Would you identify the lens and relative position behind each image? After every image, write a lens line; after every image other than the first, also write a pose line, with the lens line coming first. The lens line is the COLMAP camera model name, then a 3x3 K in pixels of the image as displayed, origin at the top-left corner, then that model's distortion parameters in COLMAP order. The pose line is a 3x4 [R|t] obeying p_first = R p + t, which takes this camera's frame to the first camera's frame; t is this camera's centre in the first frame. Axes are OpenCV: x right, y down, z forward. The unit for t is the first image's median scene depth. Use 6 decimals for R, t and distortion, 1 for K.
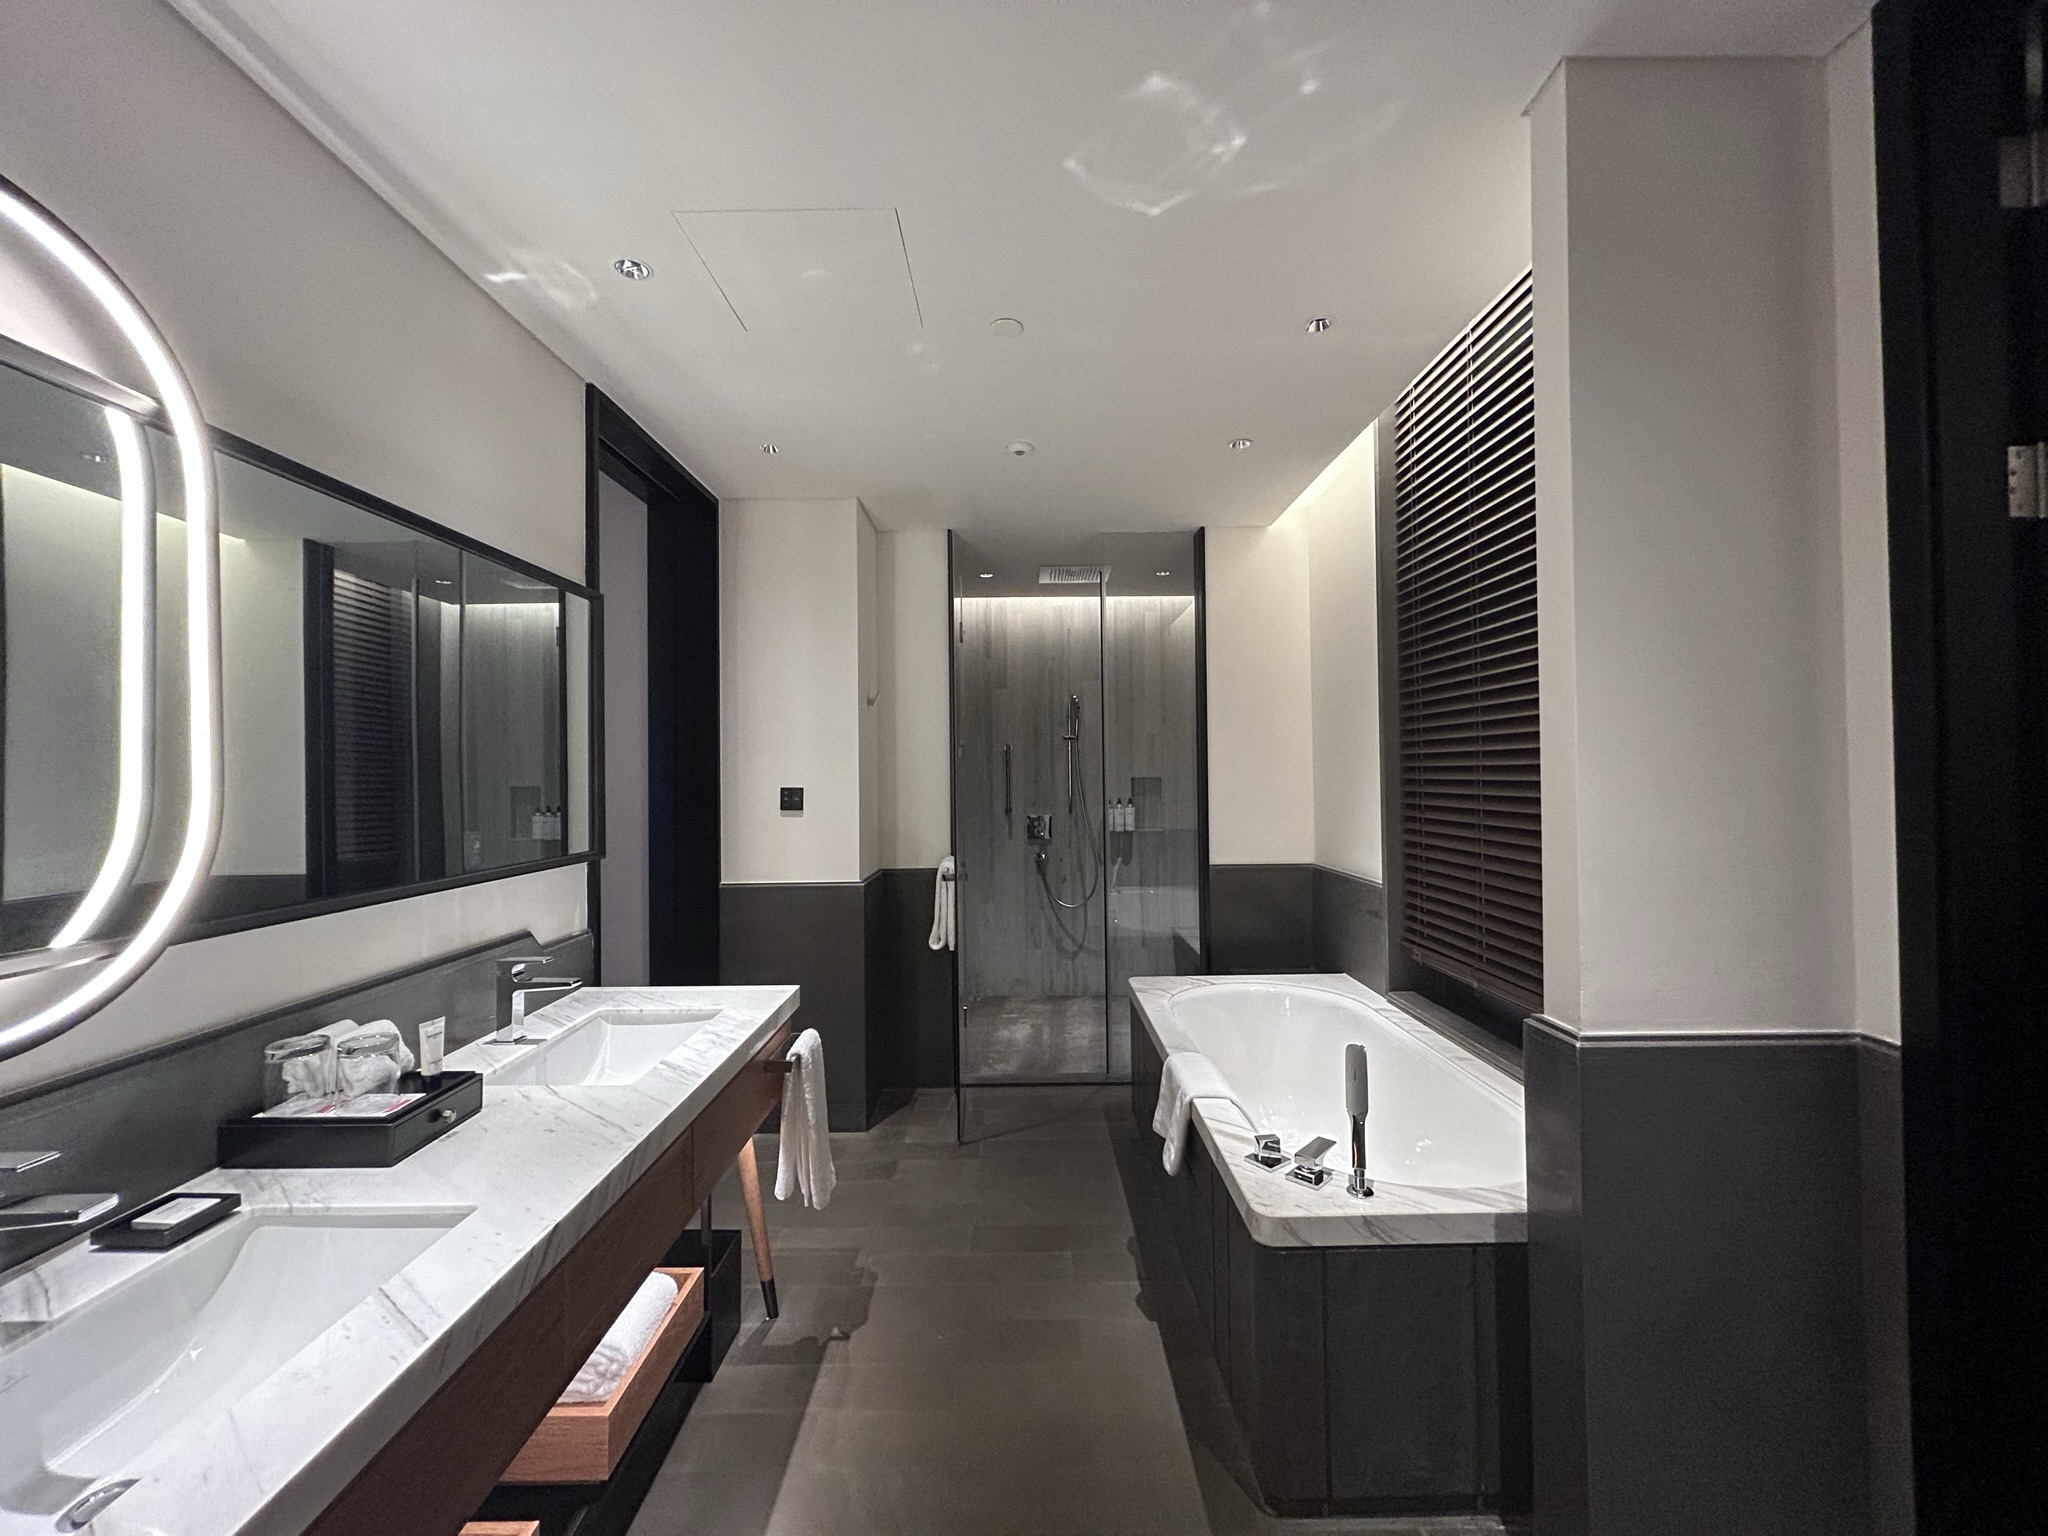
lens RADIAL K [[824.6, 0, 1014.7], [0, 824.6, 763.8], [0, 0, 1]] dist [0.003039, 0.000504]
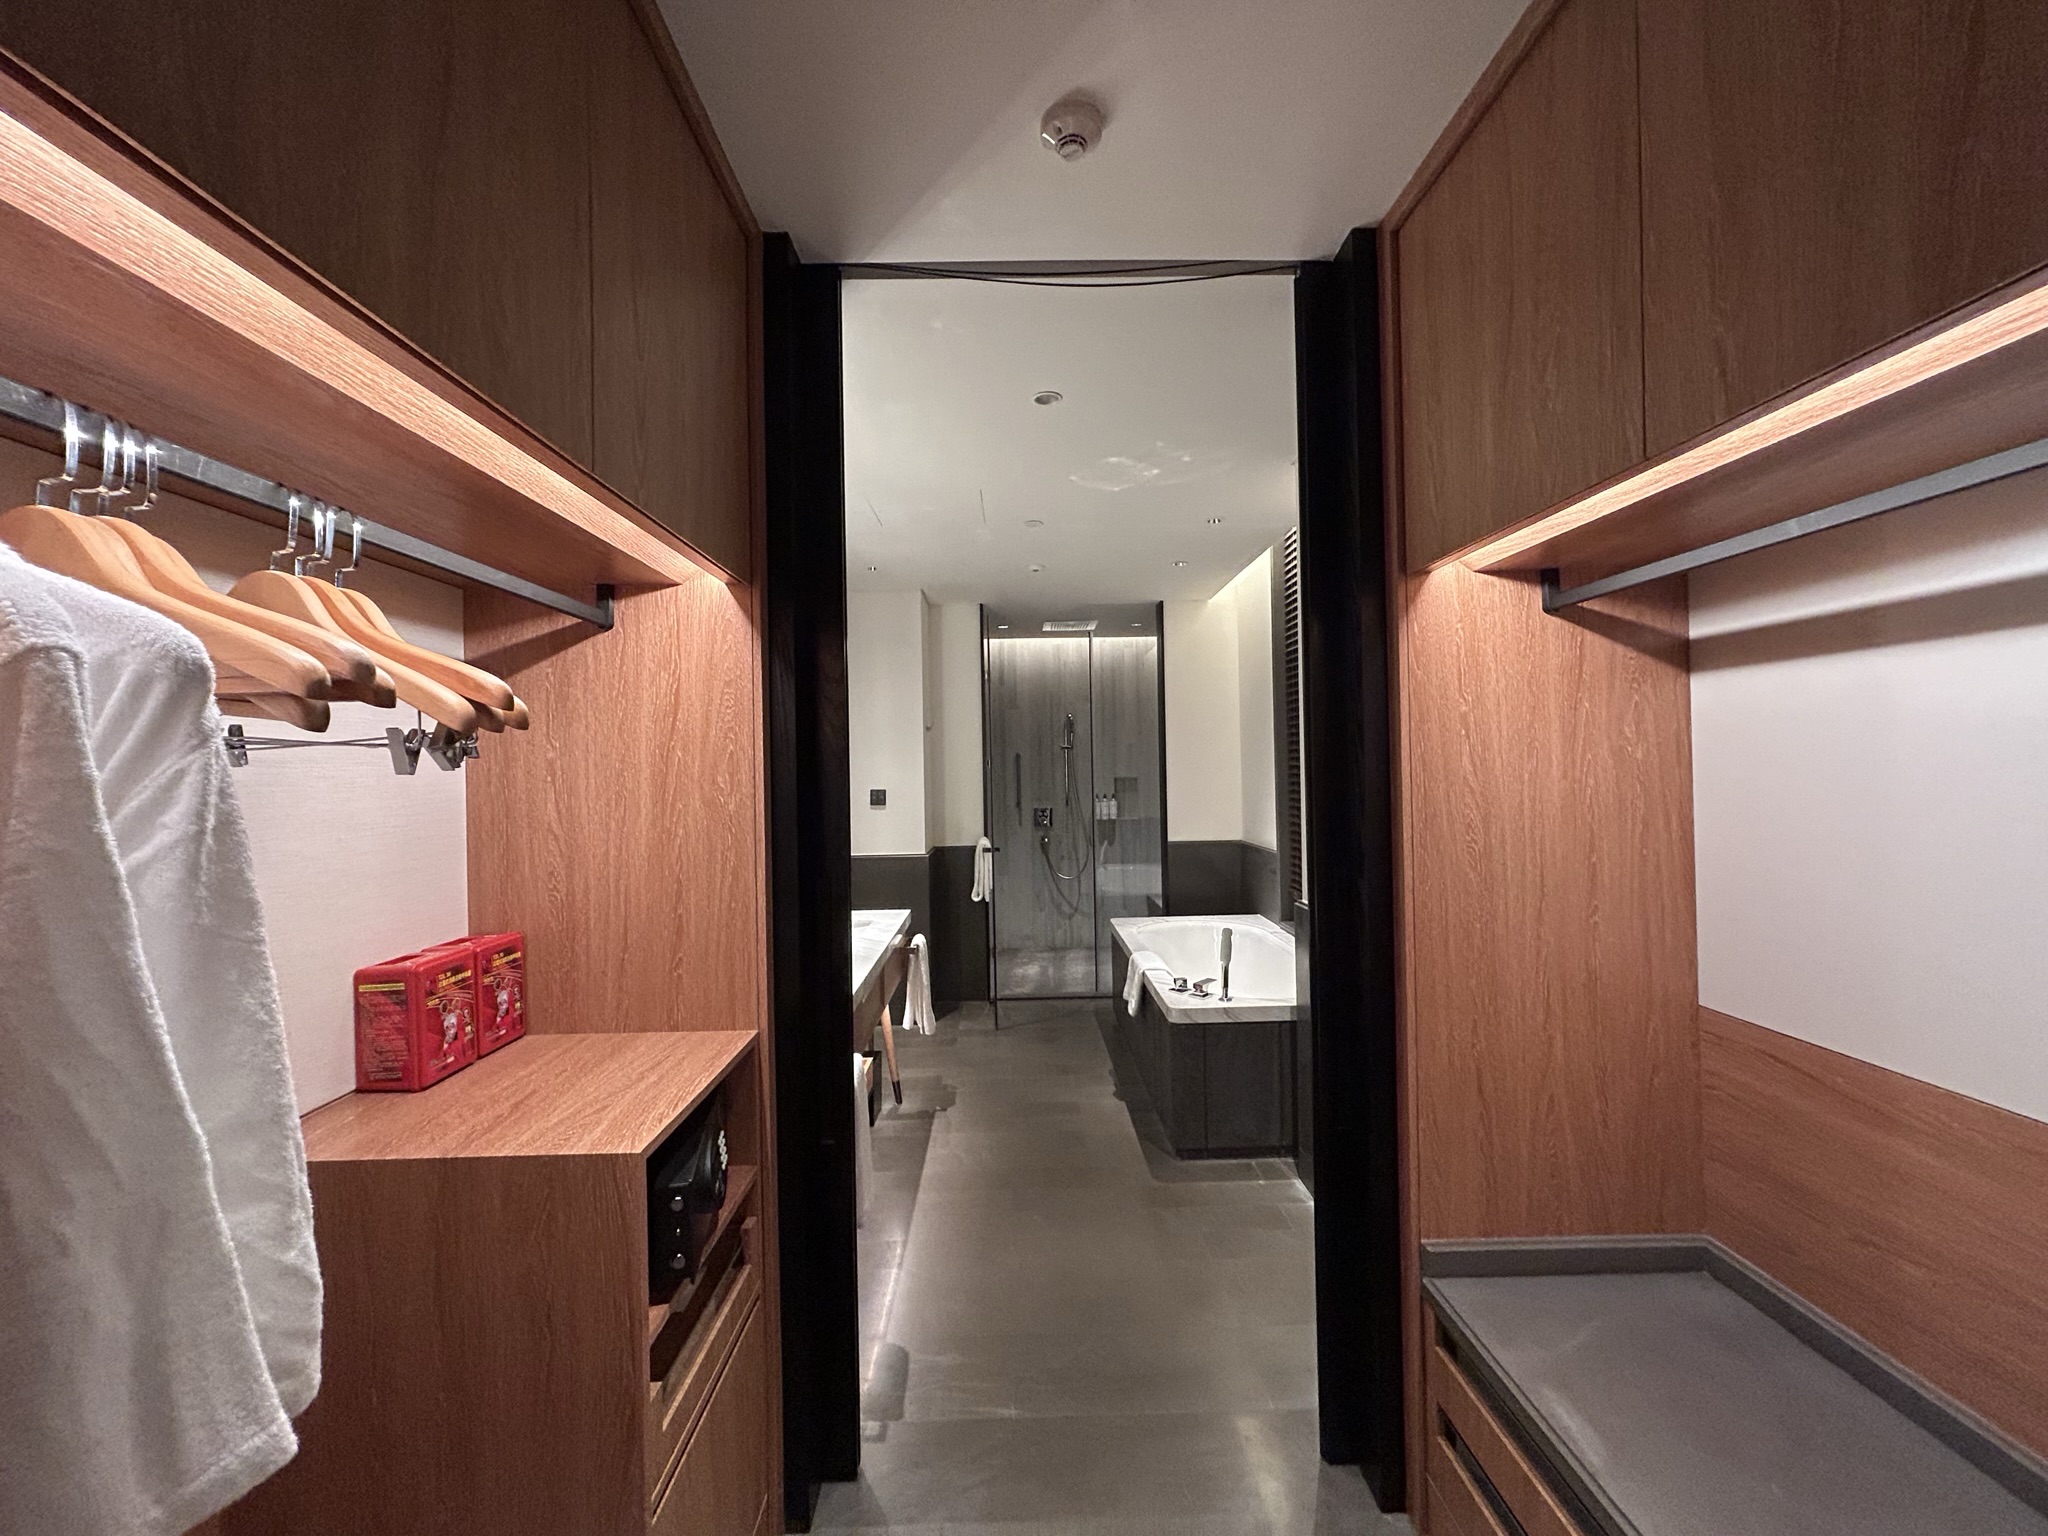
lens RADIAL K [[824.6, 0, 1026.3], [0, 824.6, 766.8], [0, 0, 1]] dist [0.003039, 0.000504]
pose [[0.999639, -0.007719, 0.025753, -0.043074], [0.007429, 0.999908, 0.011340, -0.024134], [-0.025838, -0.011145, 0.999604, -0.426085]]
